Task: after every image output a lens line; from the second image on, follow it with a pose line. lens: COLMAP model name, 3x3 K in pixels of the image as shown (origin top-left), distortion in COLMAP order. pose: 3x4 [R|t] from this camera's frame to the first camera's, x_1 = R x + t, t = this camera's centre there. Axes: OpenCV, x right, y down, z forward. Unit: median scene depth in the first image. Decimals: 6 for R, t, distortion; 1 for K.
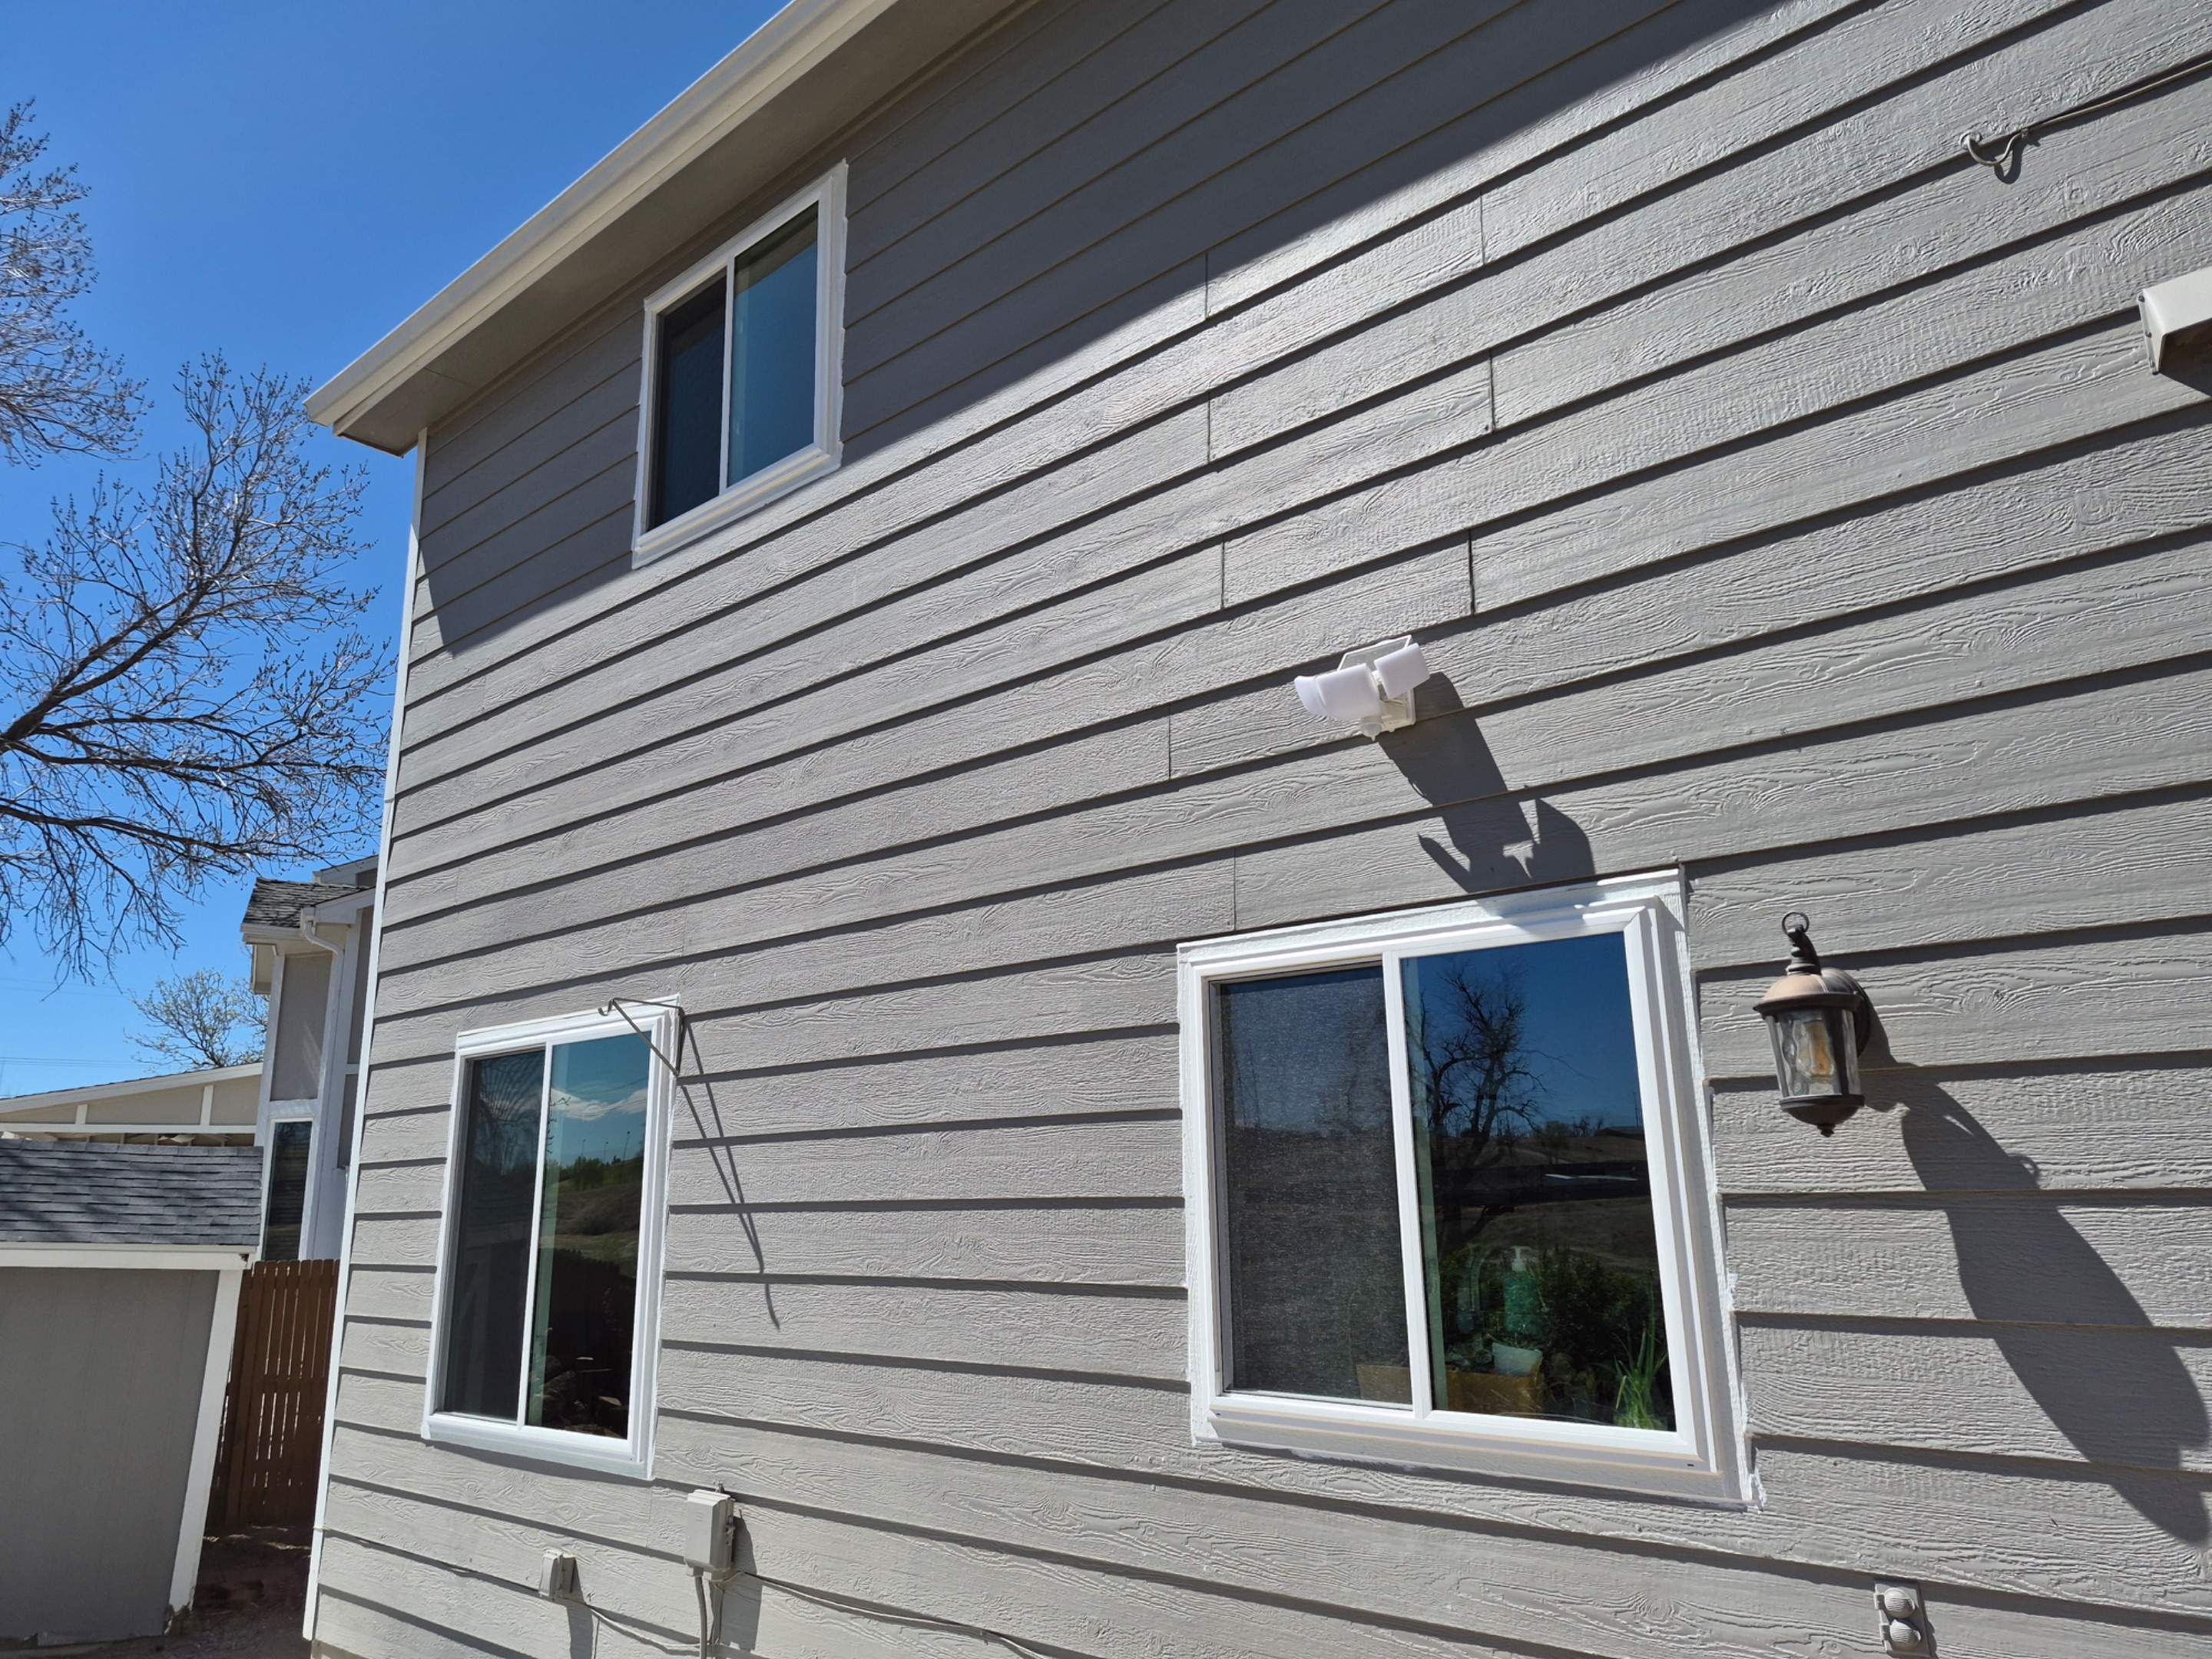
lens RADIAL K [[1540.5, 0, 1102.3], [0, 1540.5, 836.3], [0, 0, 1]] dist [0.046919, -0.040280]
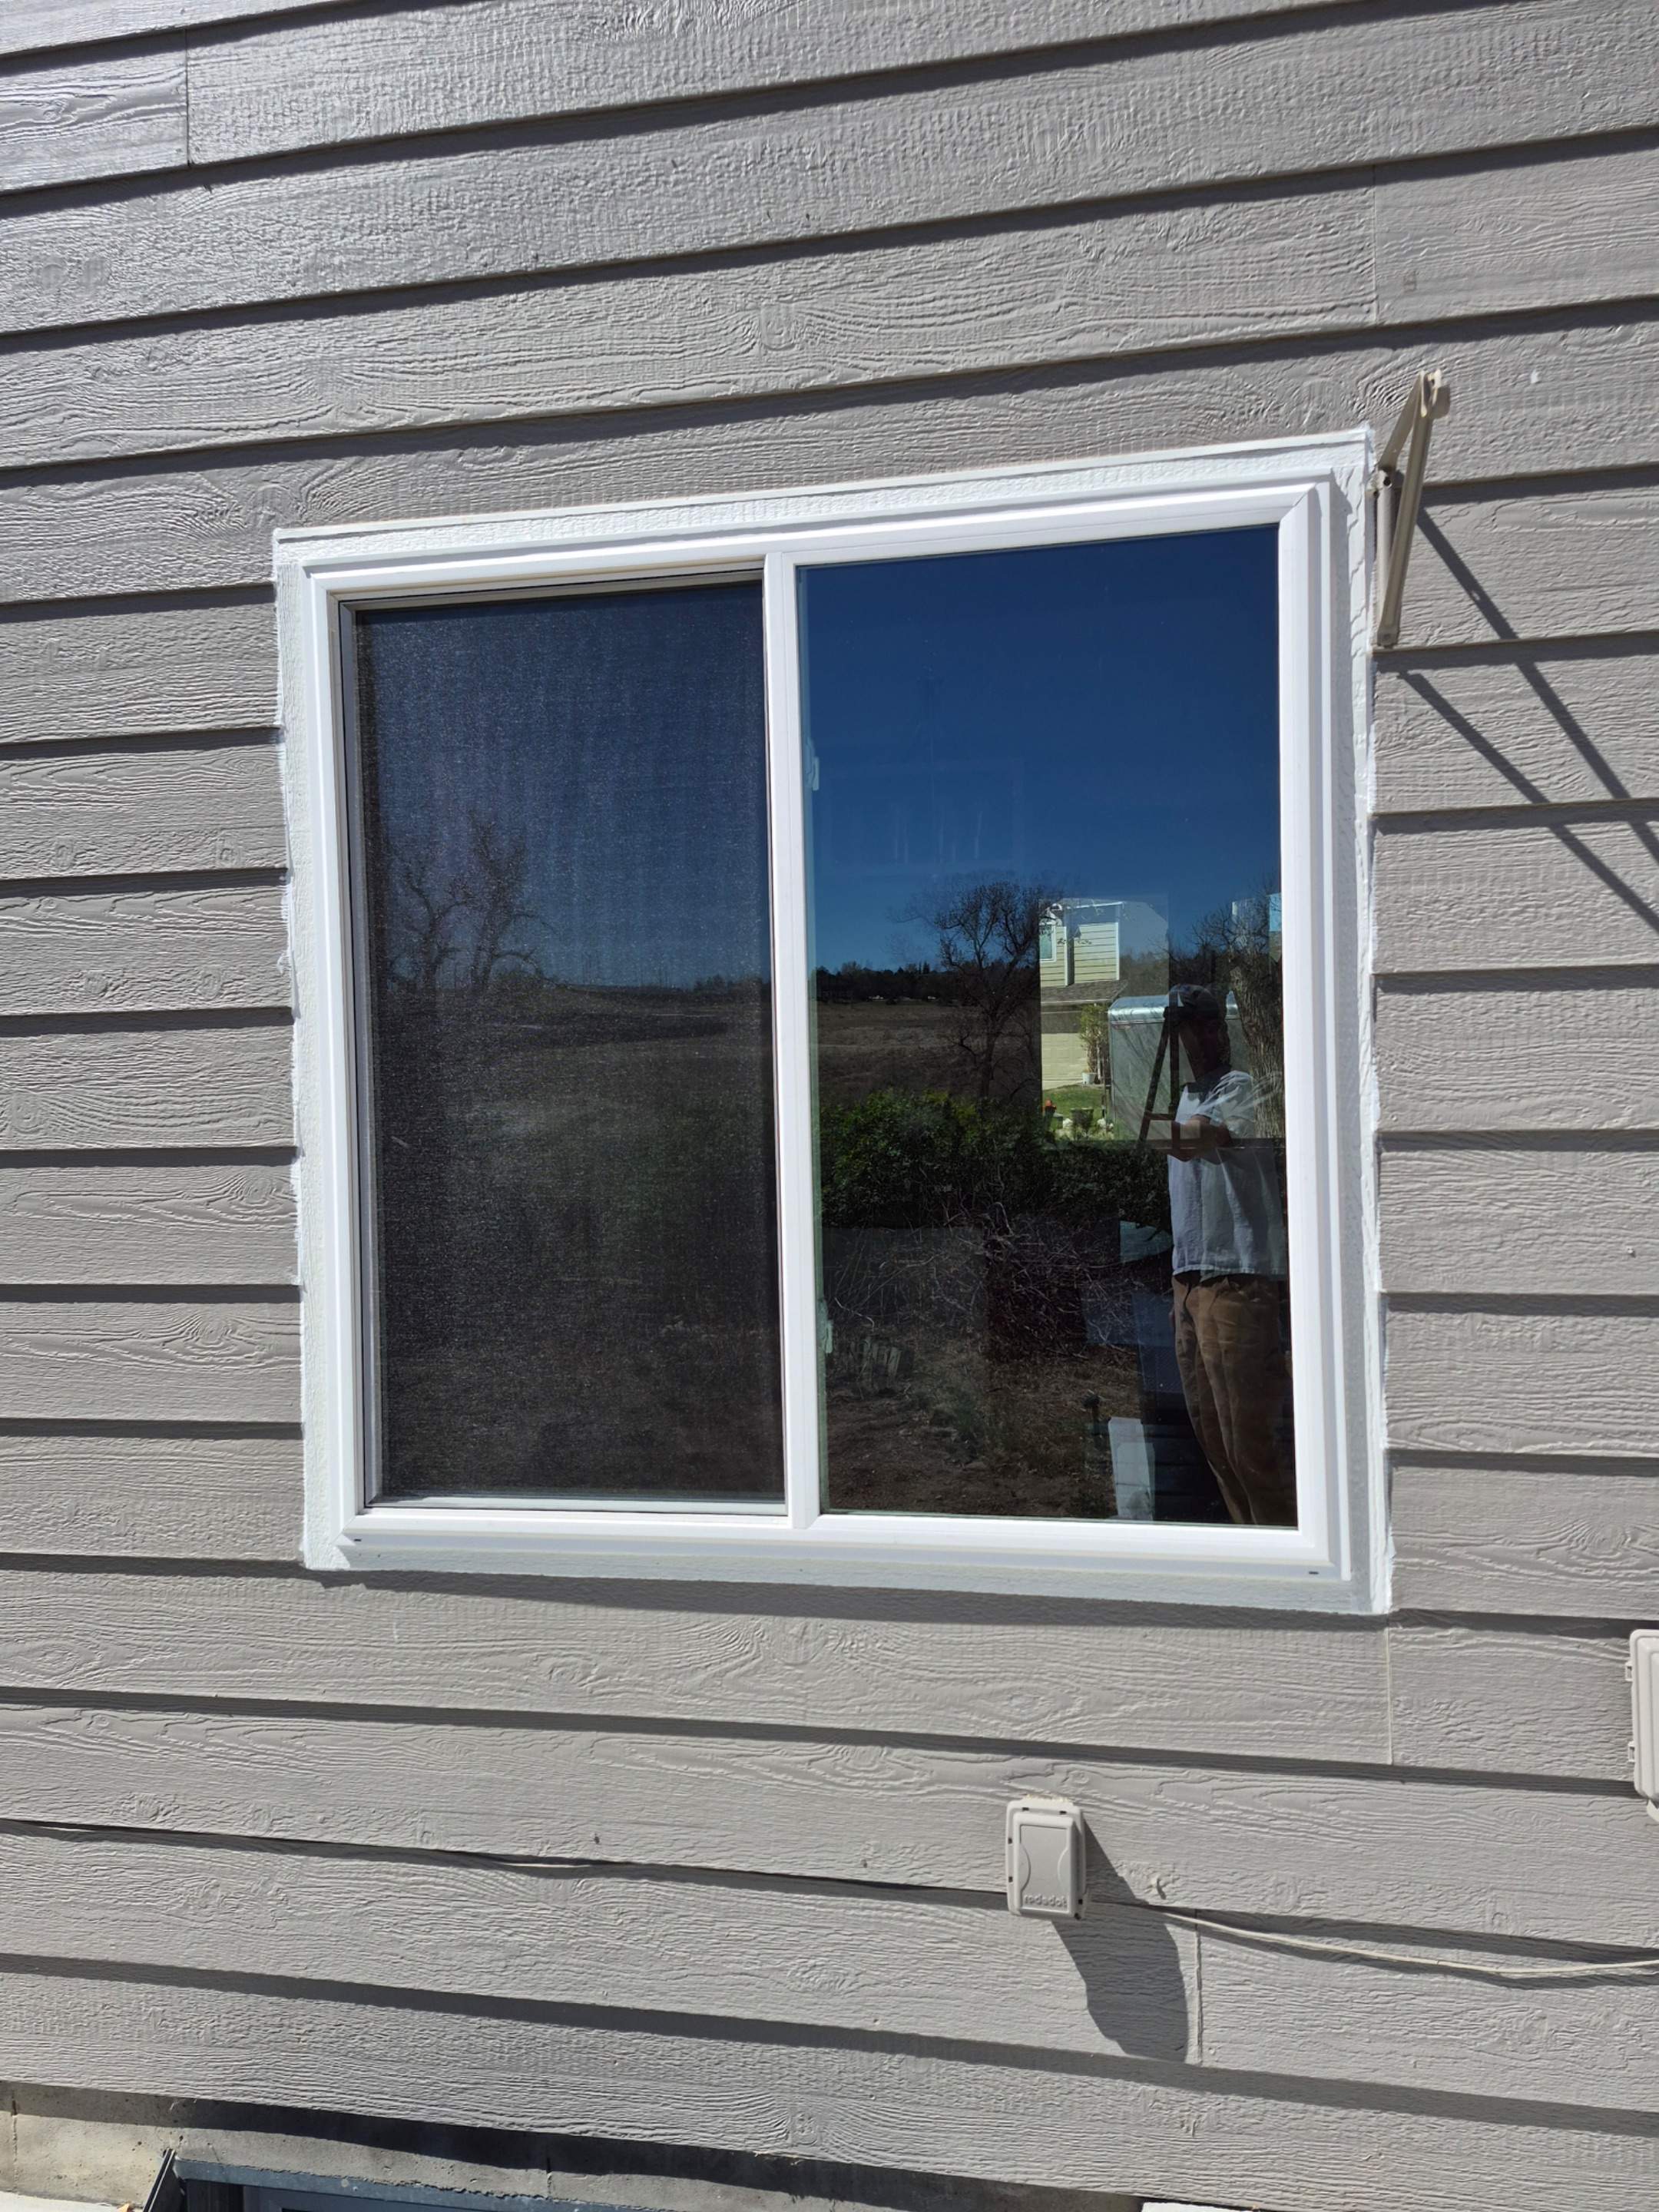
lens RADIAL K [[1567.5, 0, 833.3], [0, 1567.5, 1137.4], [0, 0, 1]] dist [0.043987, 0.000588]
pose [[0.857014, -0.006562, 0.515252, -0.601299], [-0.114856, 0.972331, 0.203420, 0.210693], [-0.502330, -0.233514, 0.832548, 0.715774]]
